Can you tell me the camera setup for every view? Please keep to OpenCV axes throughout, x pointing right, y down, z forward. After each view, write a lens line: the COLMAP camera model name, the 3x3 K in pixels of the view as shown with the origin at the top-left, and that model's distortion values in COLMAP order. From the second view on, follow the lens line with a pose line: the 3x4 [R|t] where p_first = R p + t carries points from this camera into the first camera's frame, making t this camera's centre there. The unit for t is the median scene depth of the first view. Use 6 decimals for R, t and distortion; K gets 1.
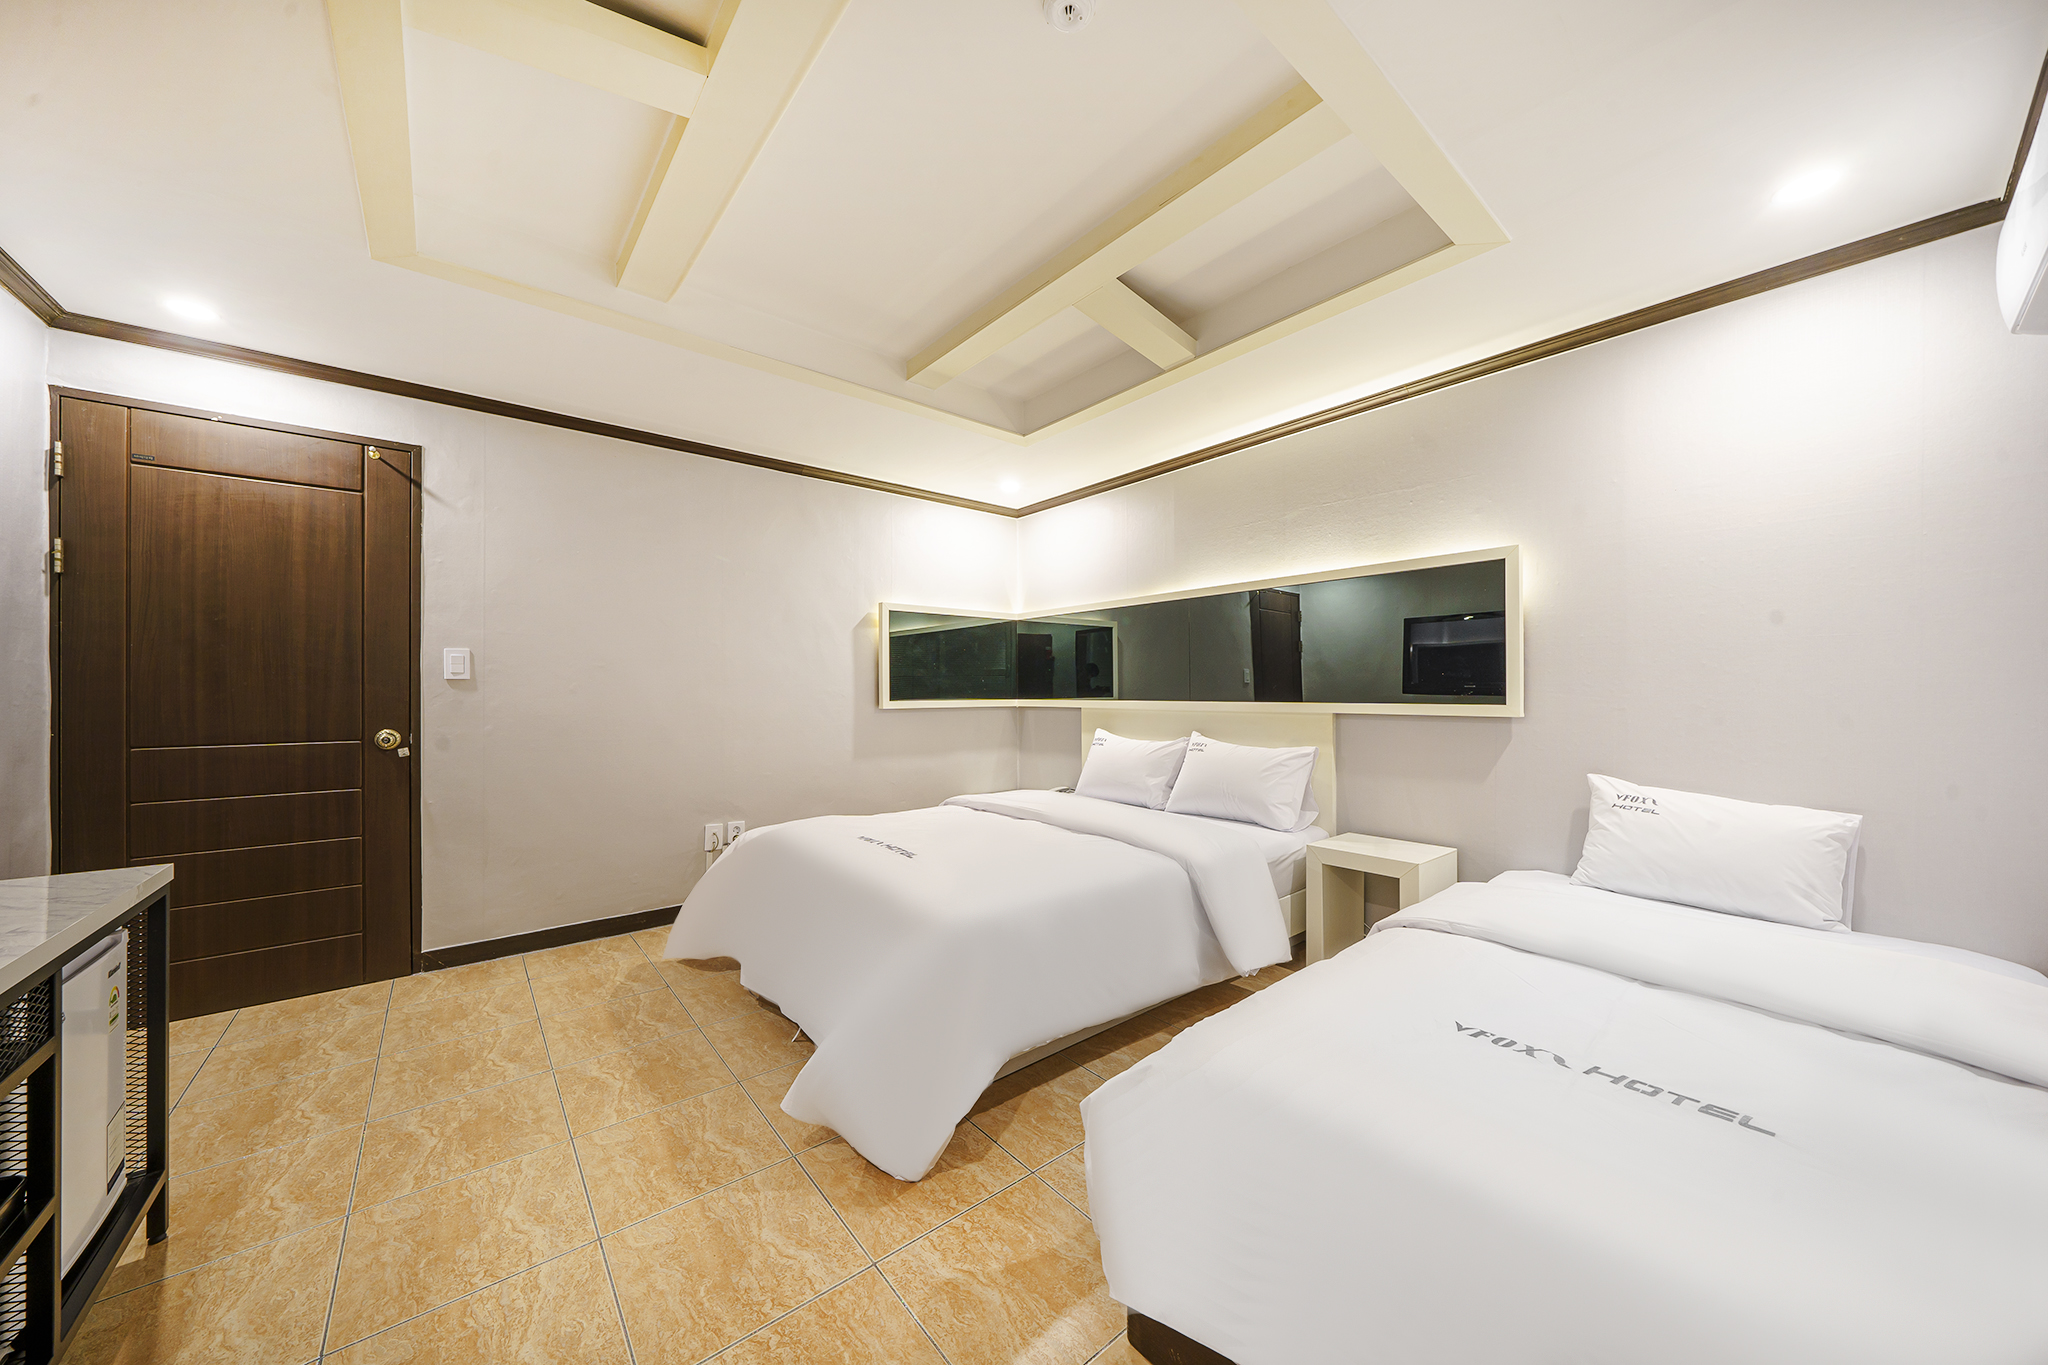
lens RADIAL K [[694.9, 0, 1016.9], [0, 694.9, 687.9], [0, 0, 1]] dist [-0.009782, -0.000031]
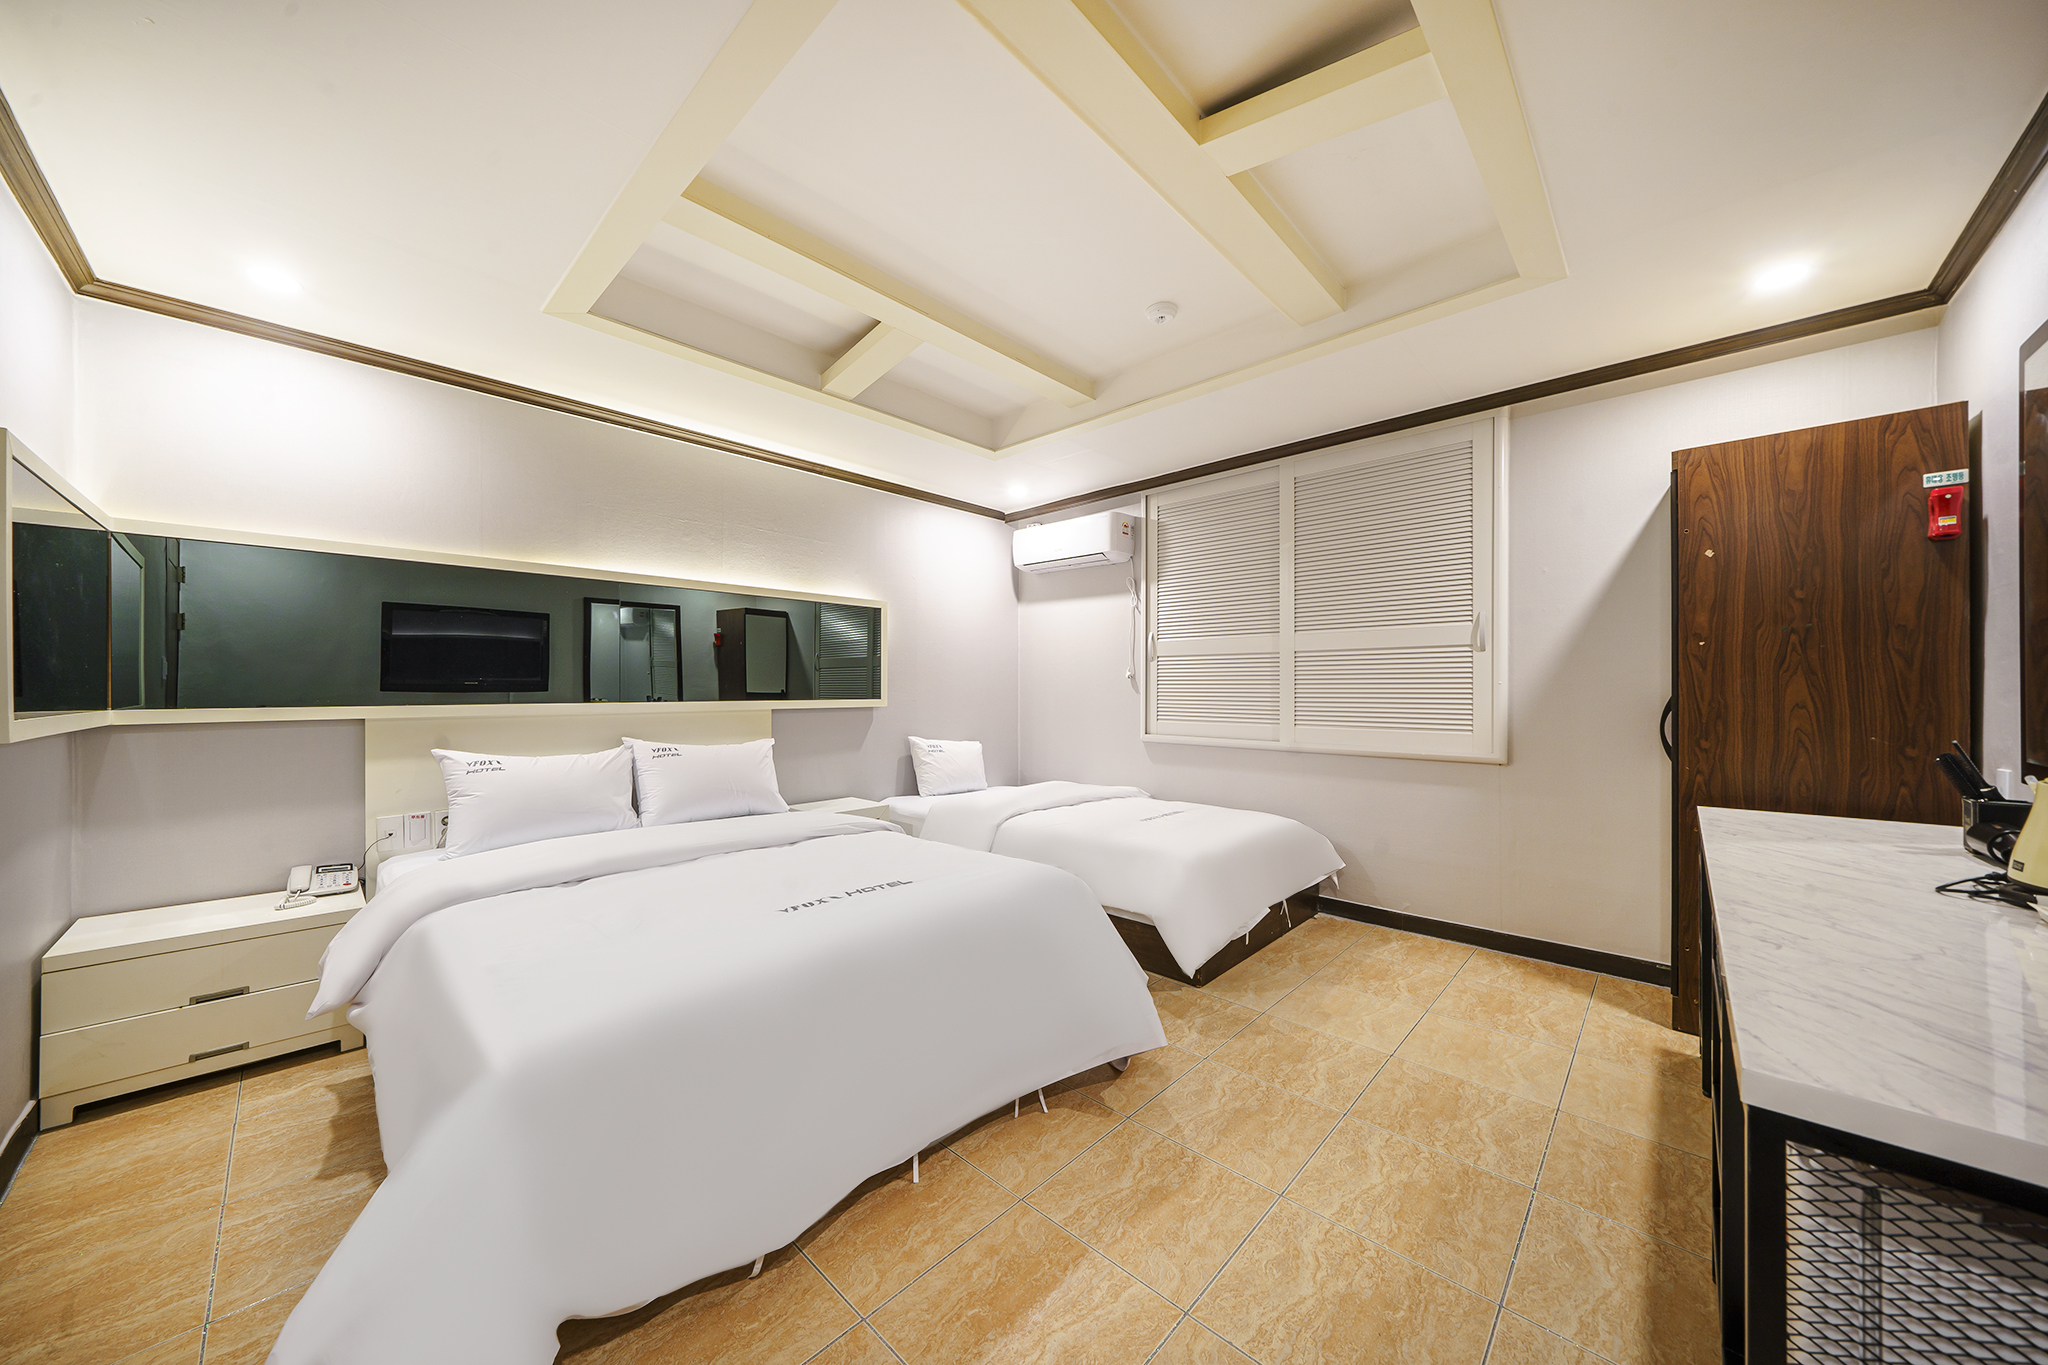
lens RADIAL K [[694.9, 0, 1017.7], [0, 694.9, 684.0], [0, 0, 1]] dist [-0.009782, -0.000031]
pose [[-0.122609, 0.009300, 0.992412, -1.457472], [-0.006411, 0.999928, -0.010162, 0.005804], [-0.992434, -0.007608, -0.122540, 1.374841]]
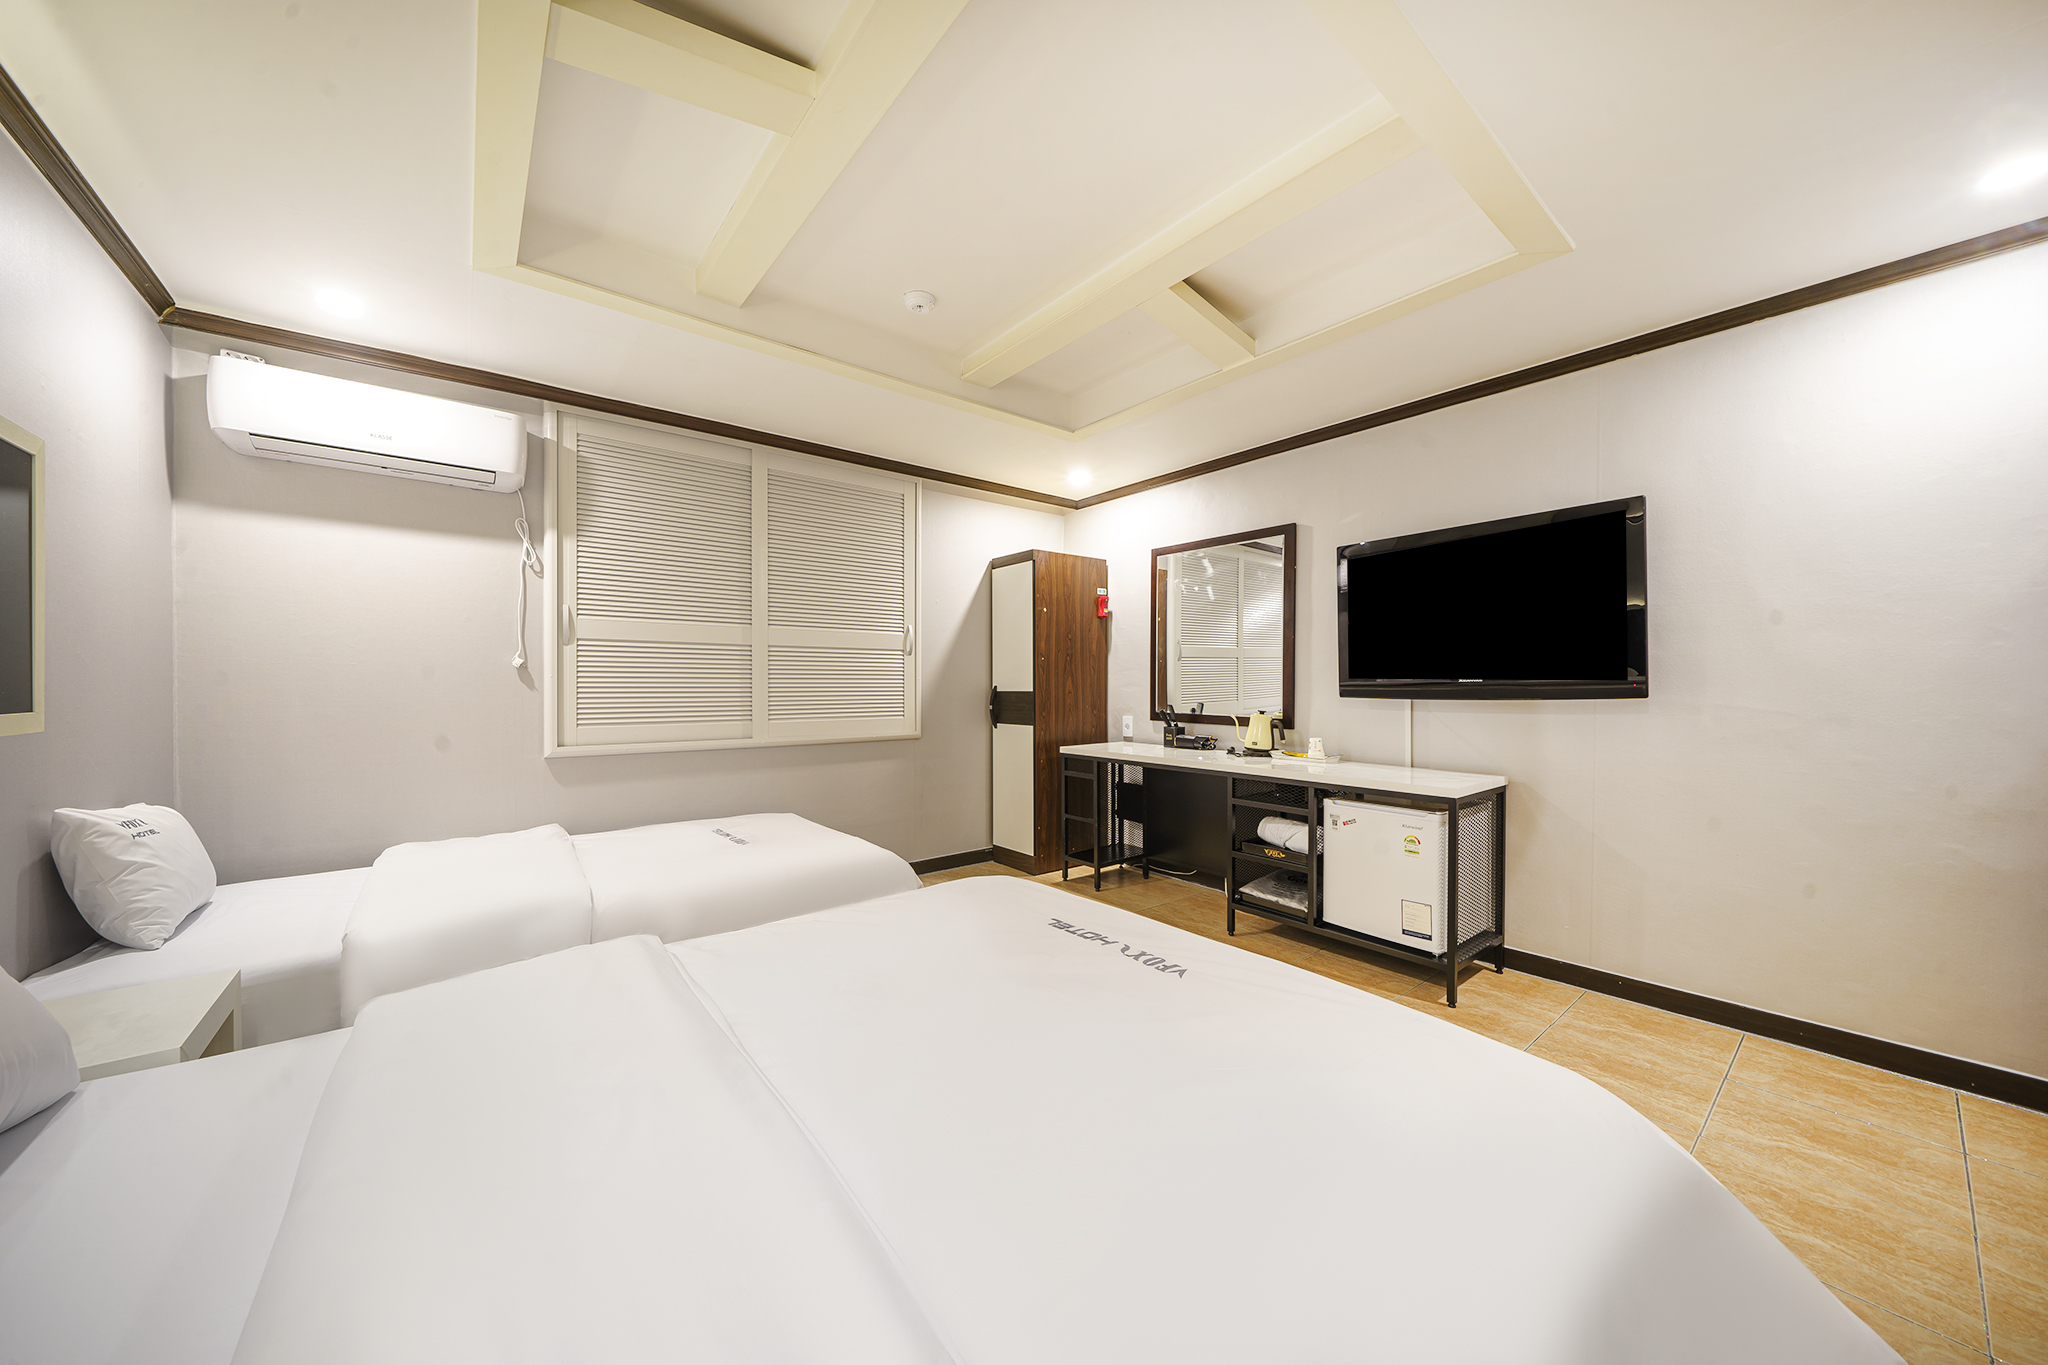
lens RADIAL K [[694.9, 0, 1012.1], [0, 694.9, 678.9], [0, 0, 1]] dist [-0.009782, -0.000031]
pose [[-0.999789, 0.001941, 0.020469, -0.192513], [0.001682, 0.999919, -0.012653, 0.008086], [-0.020492, -0.012616, -0.999710, 2.383256]]
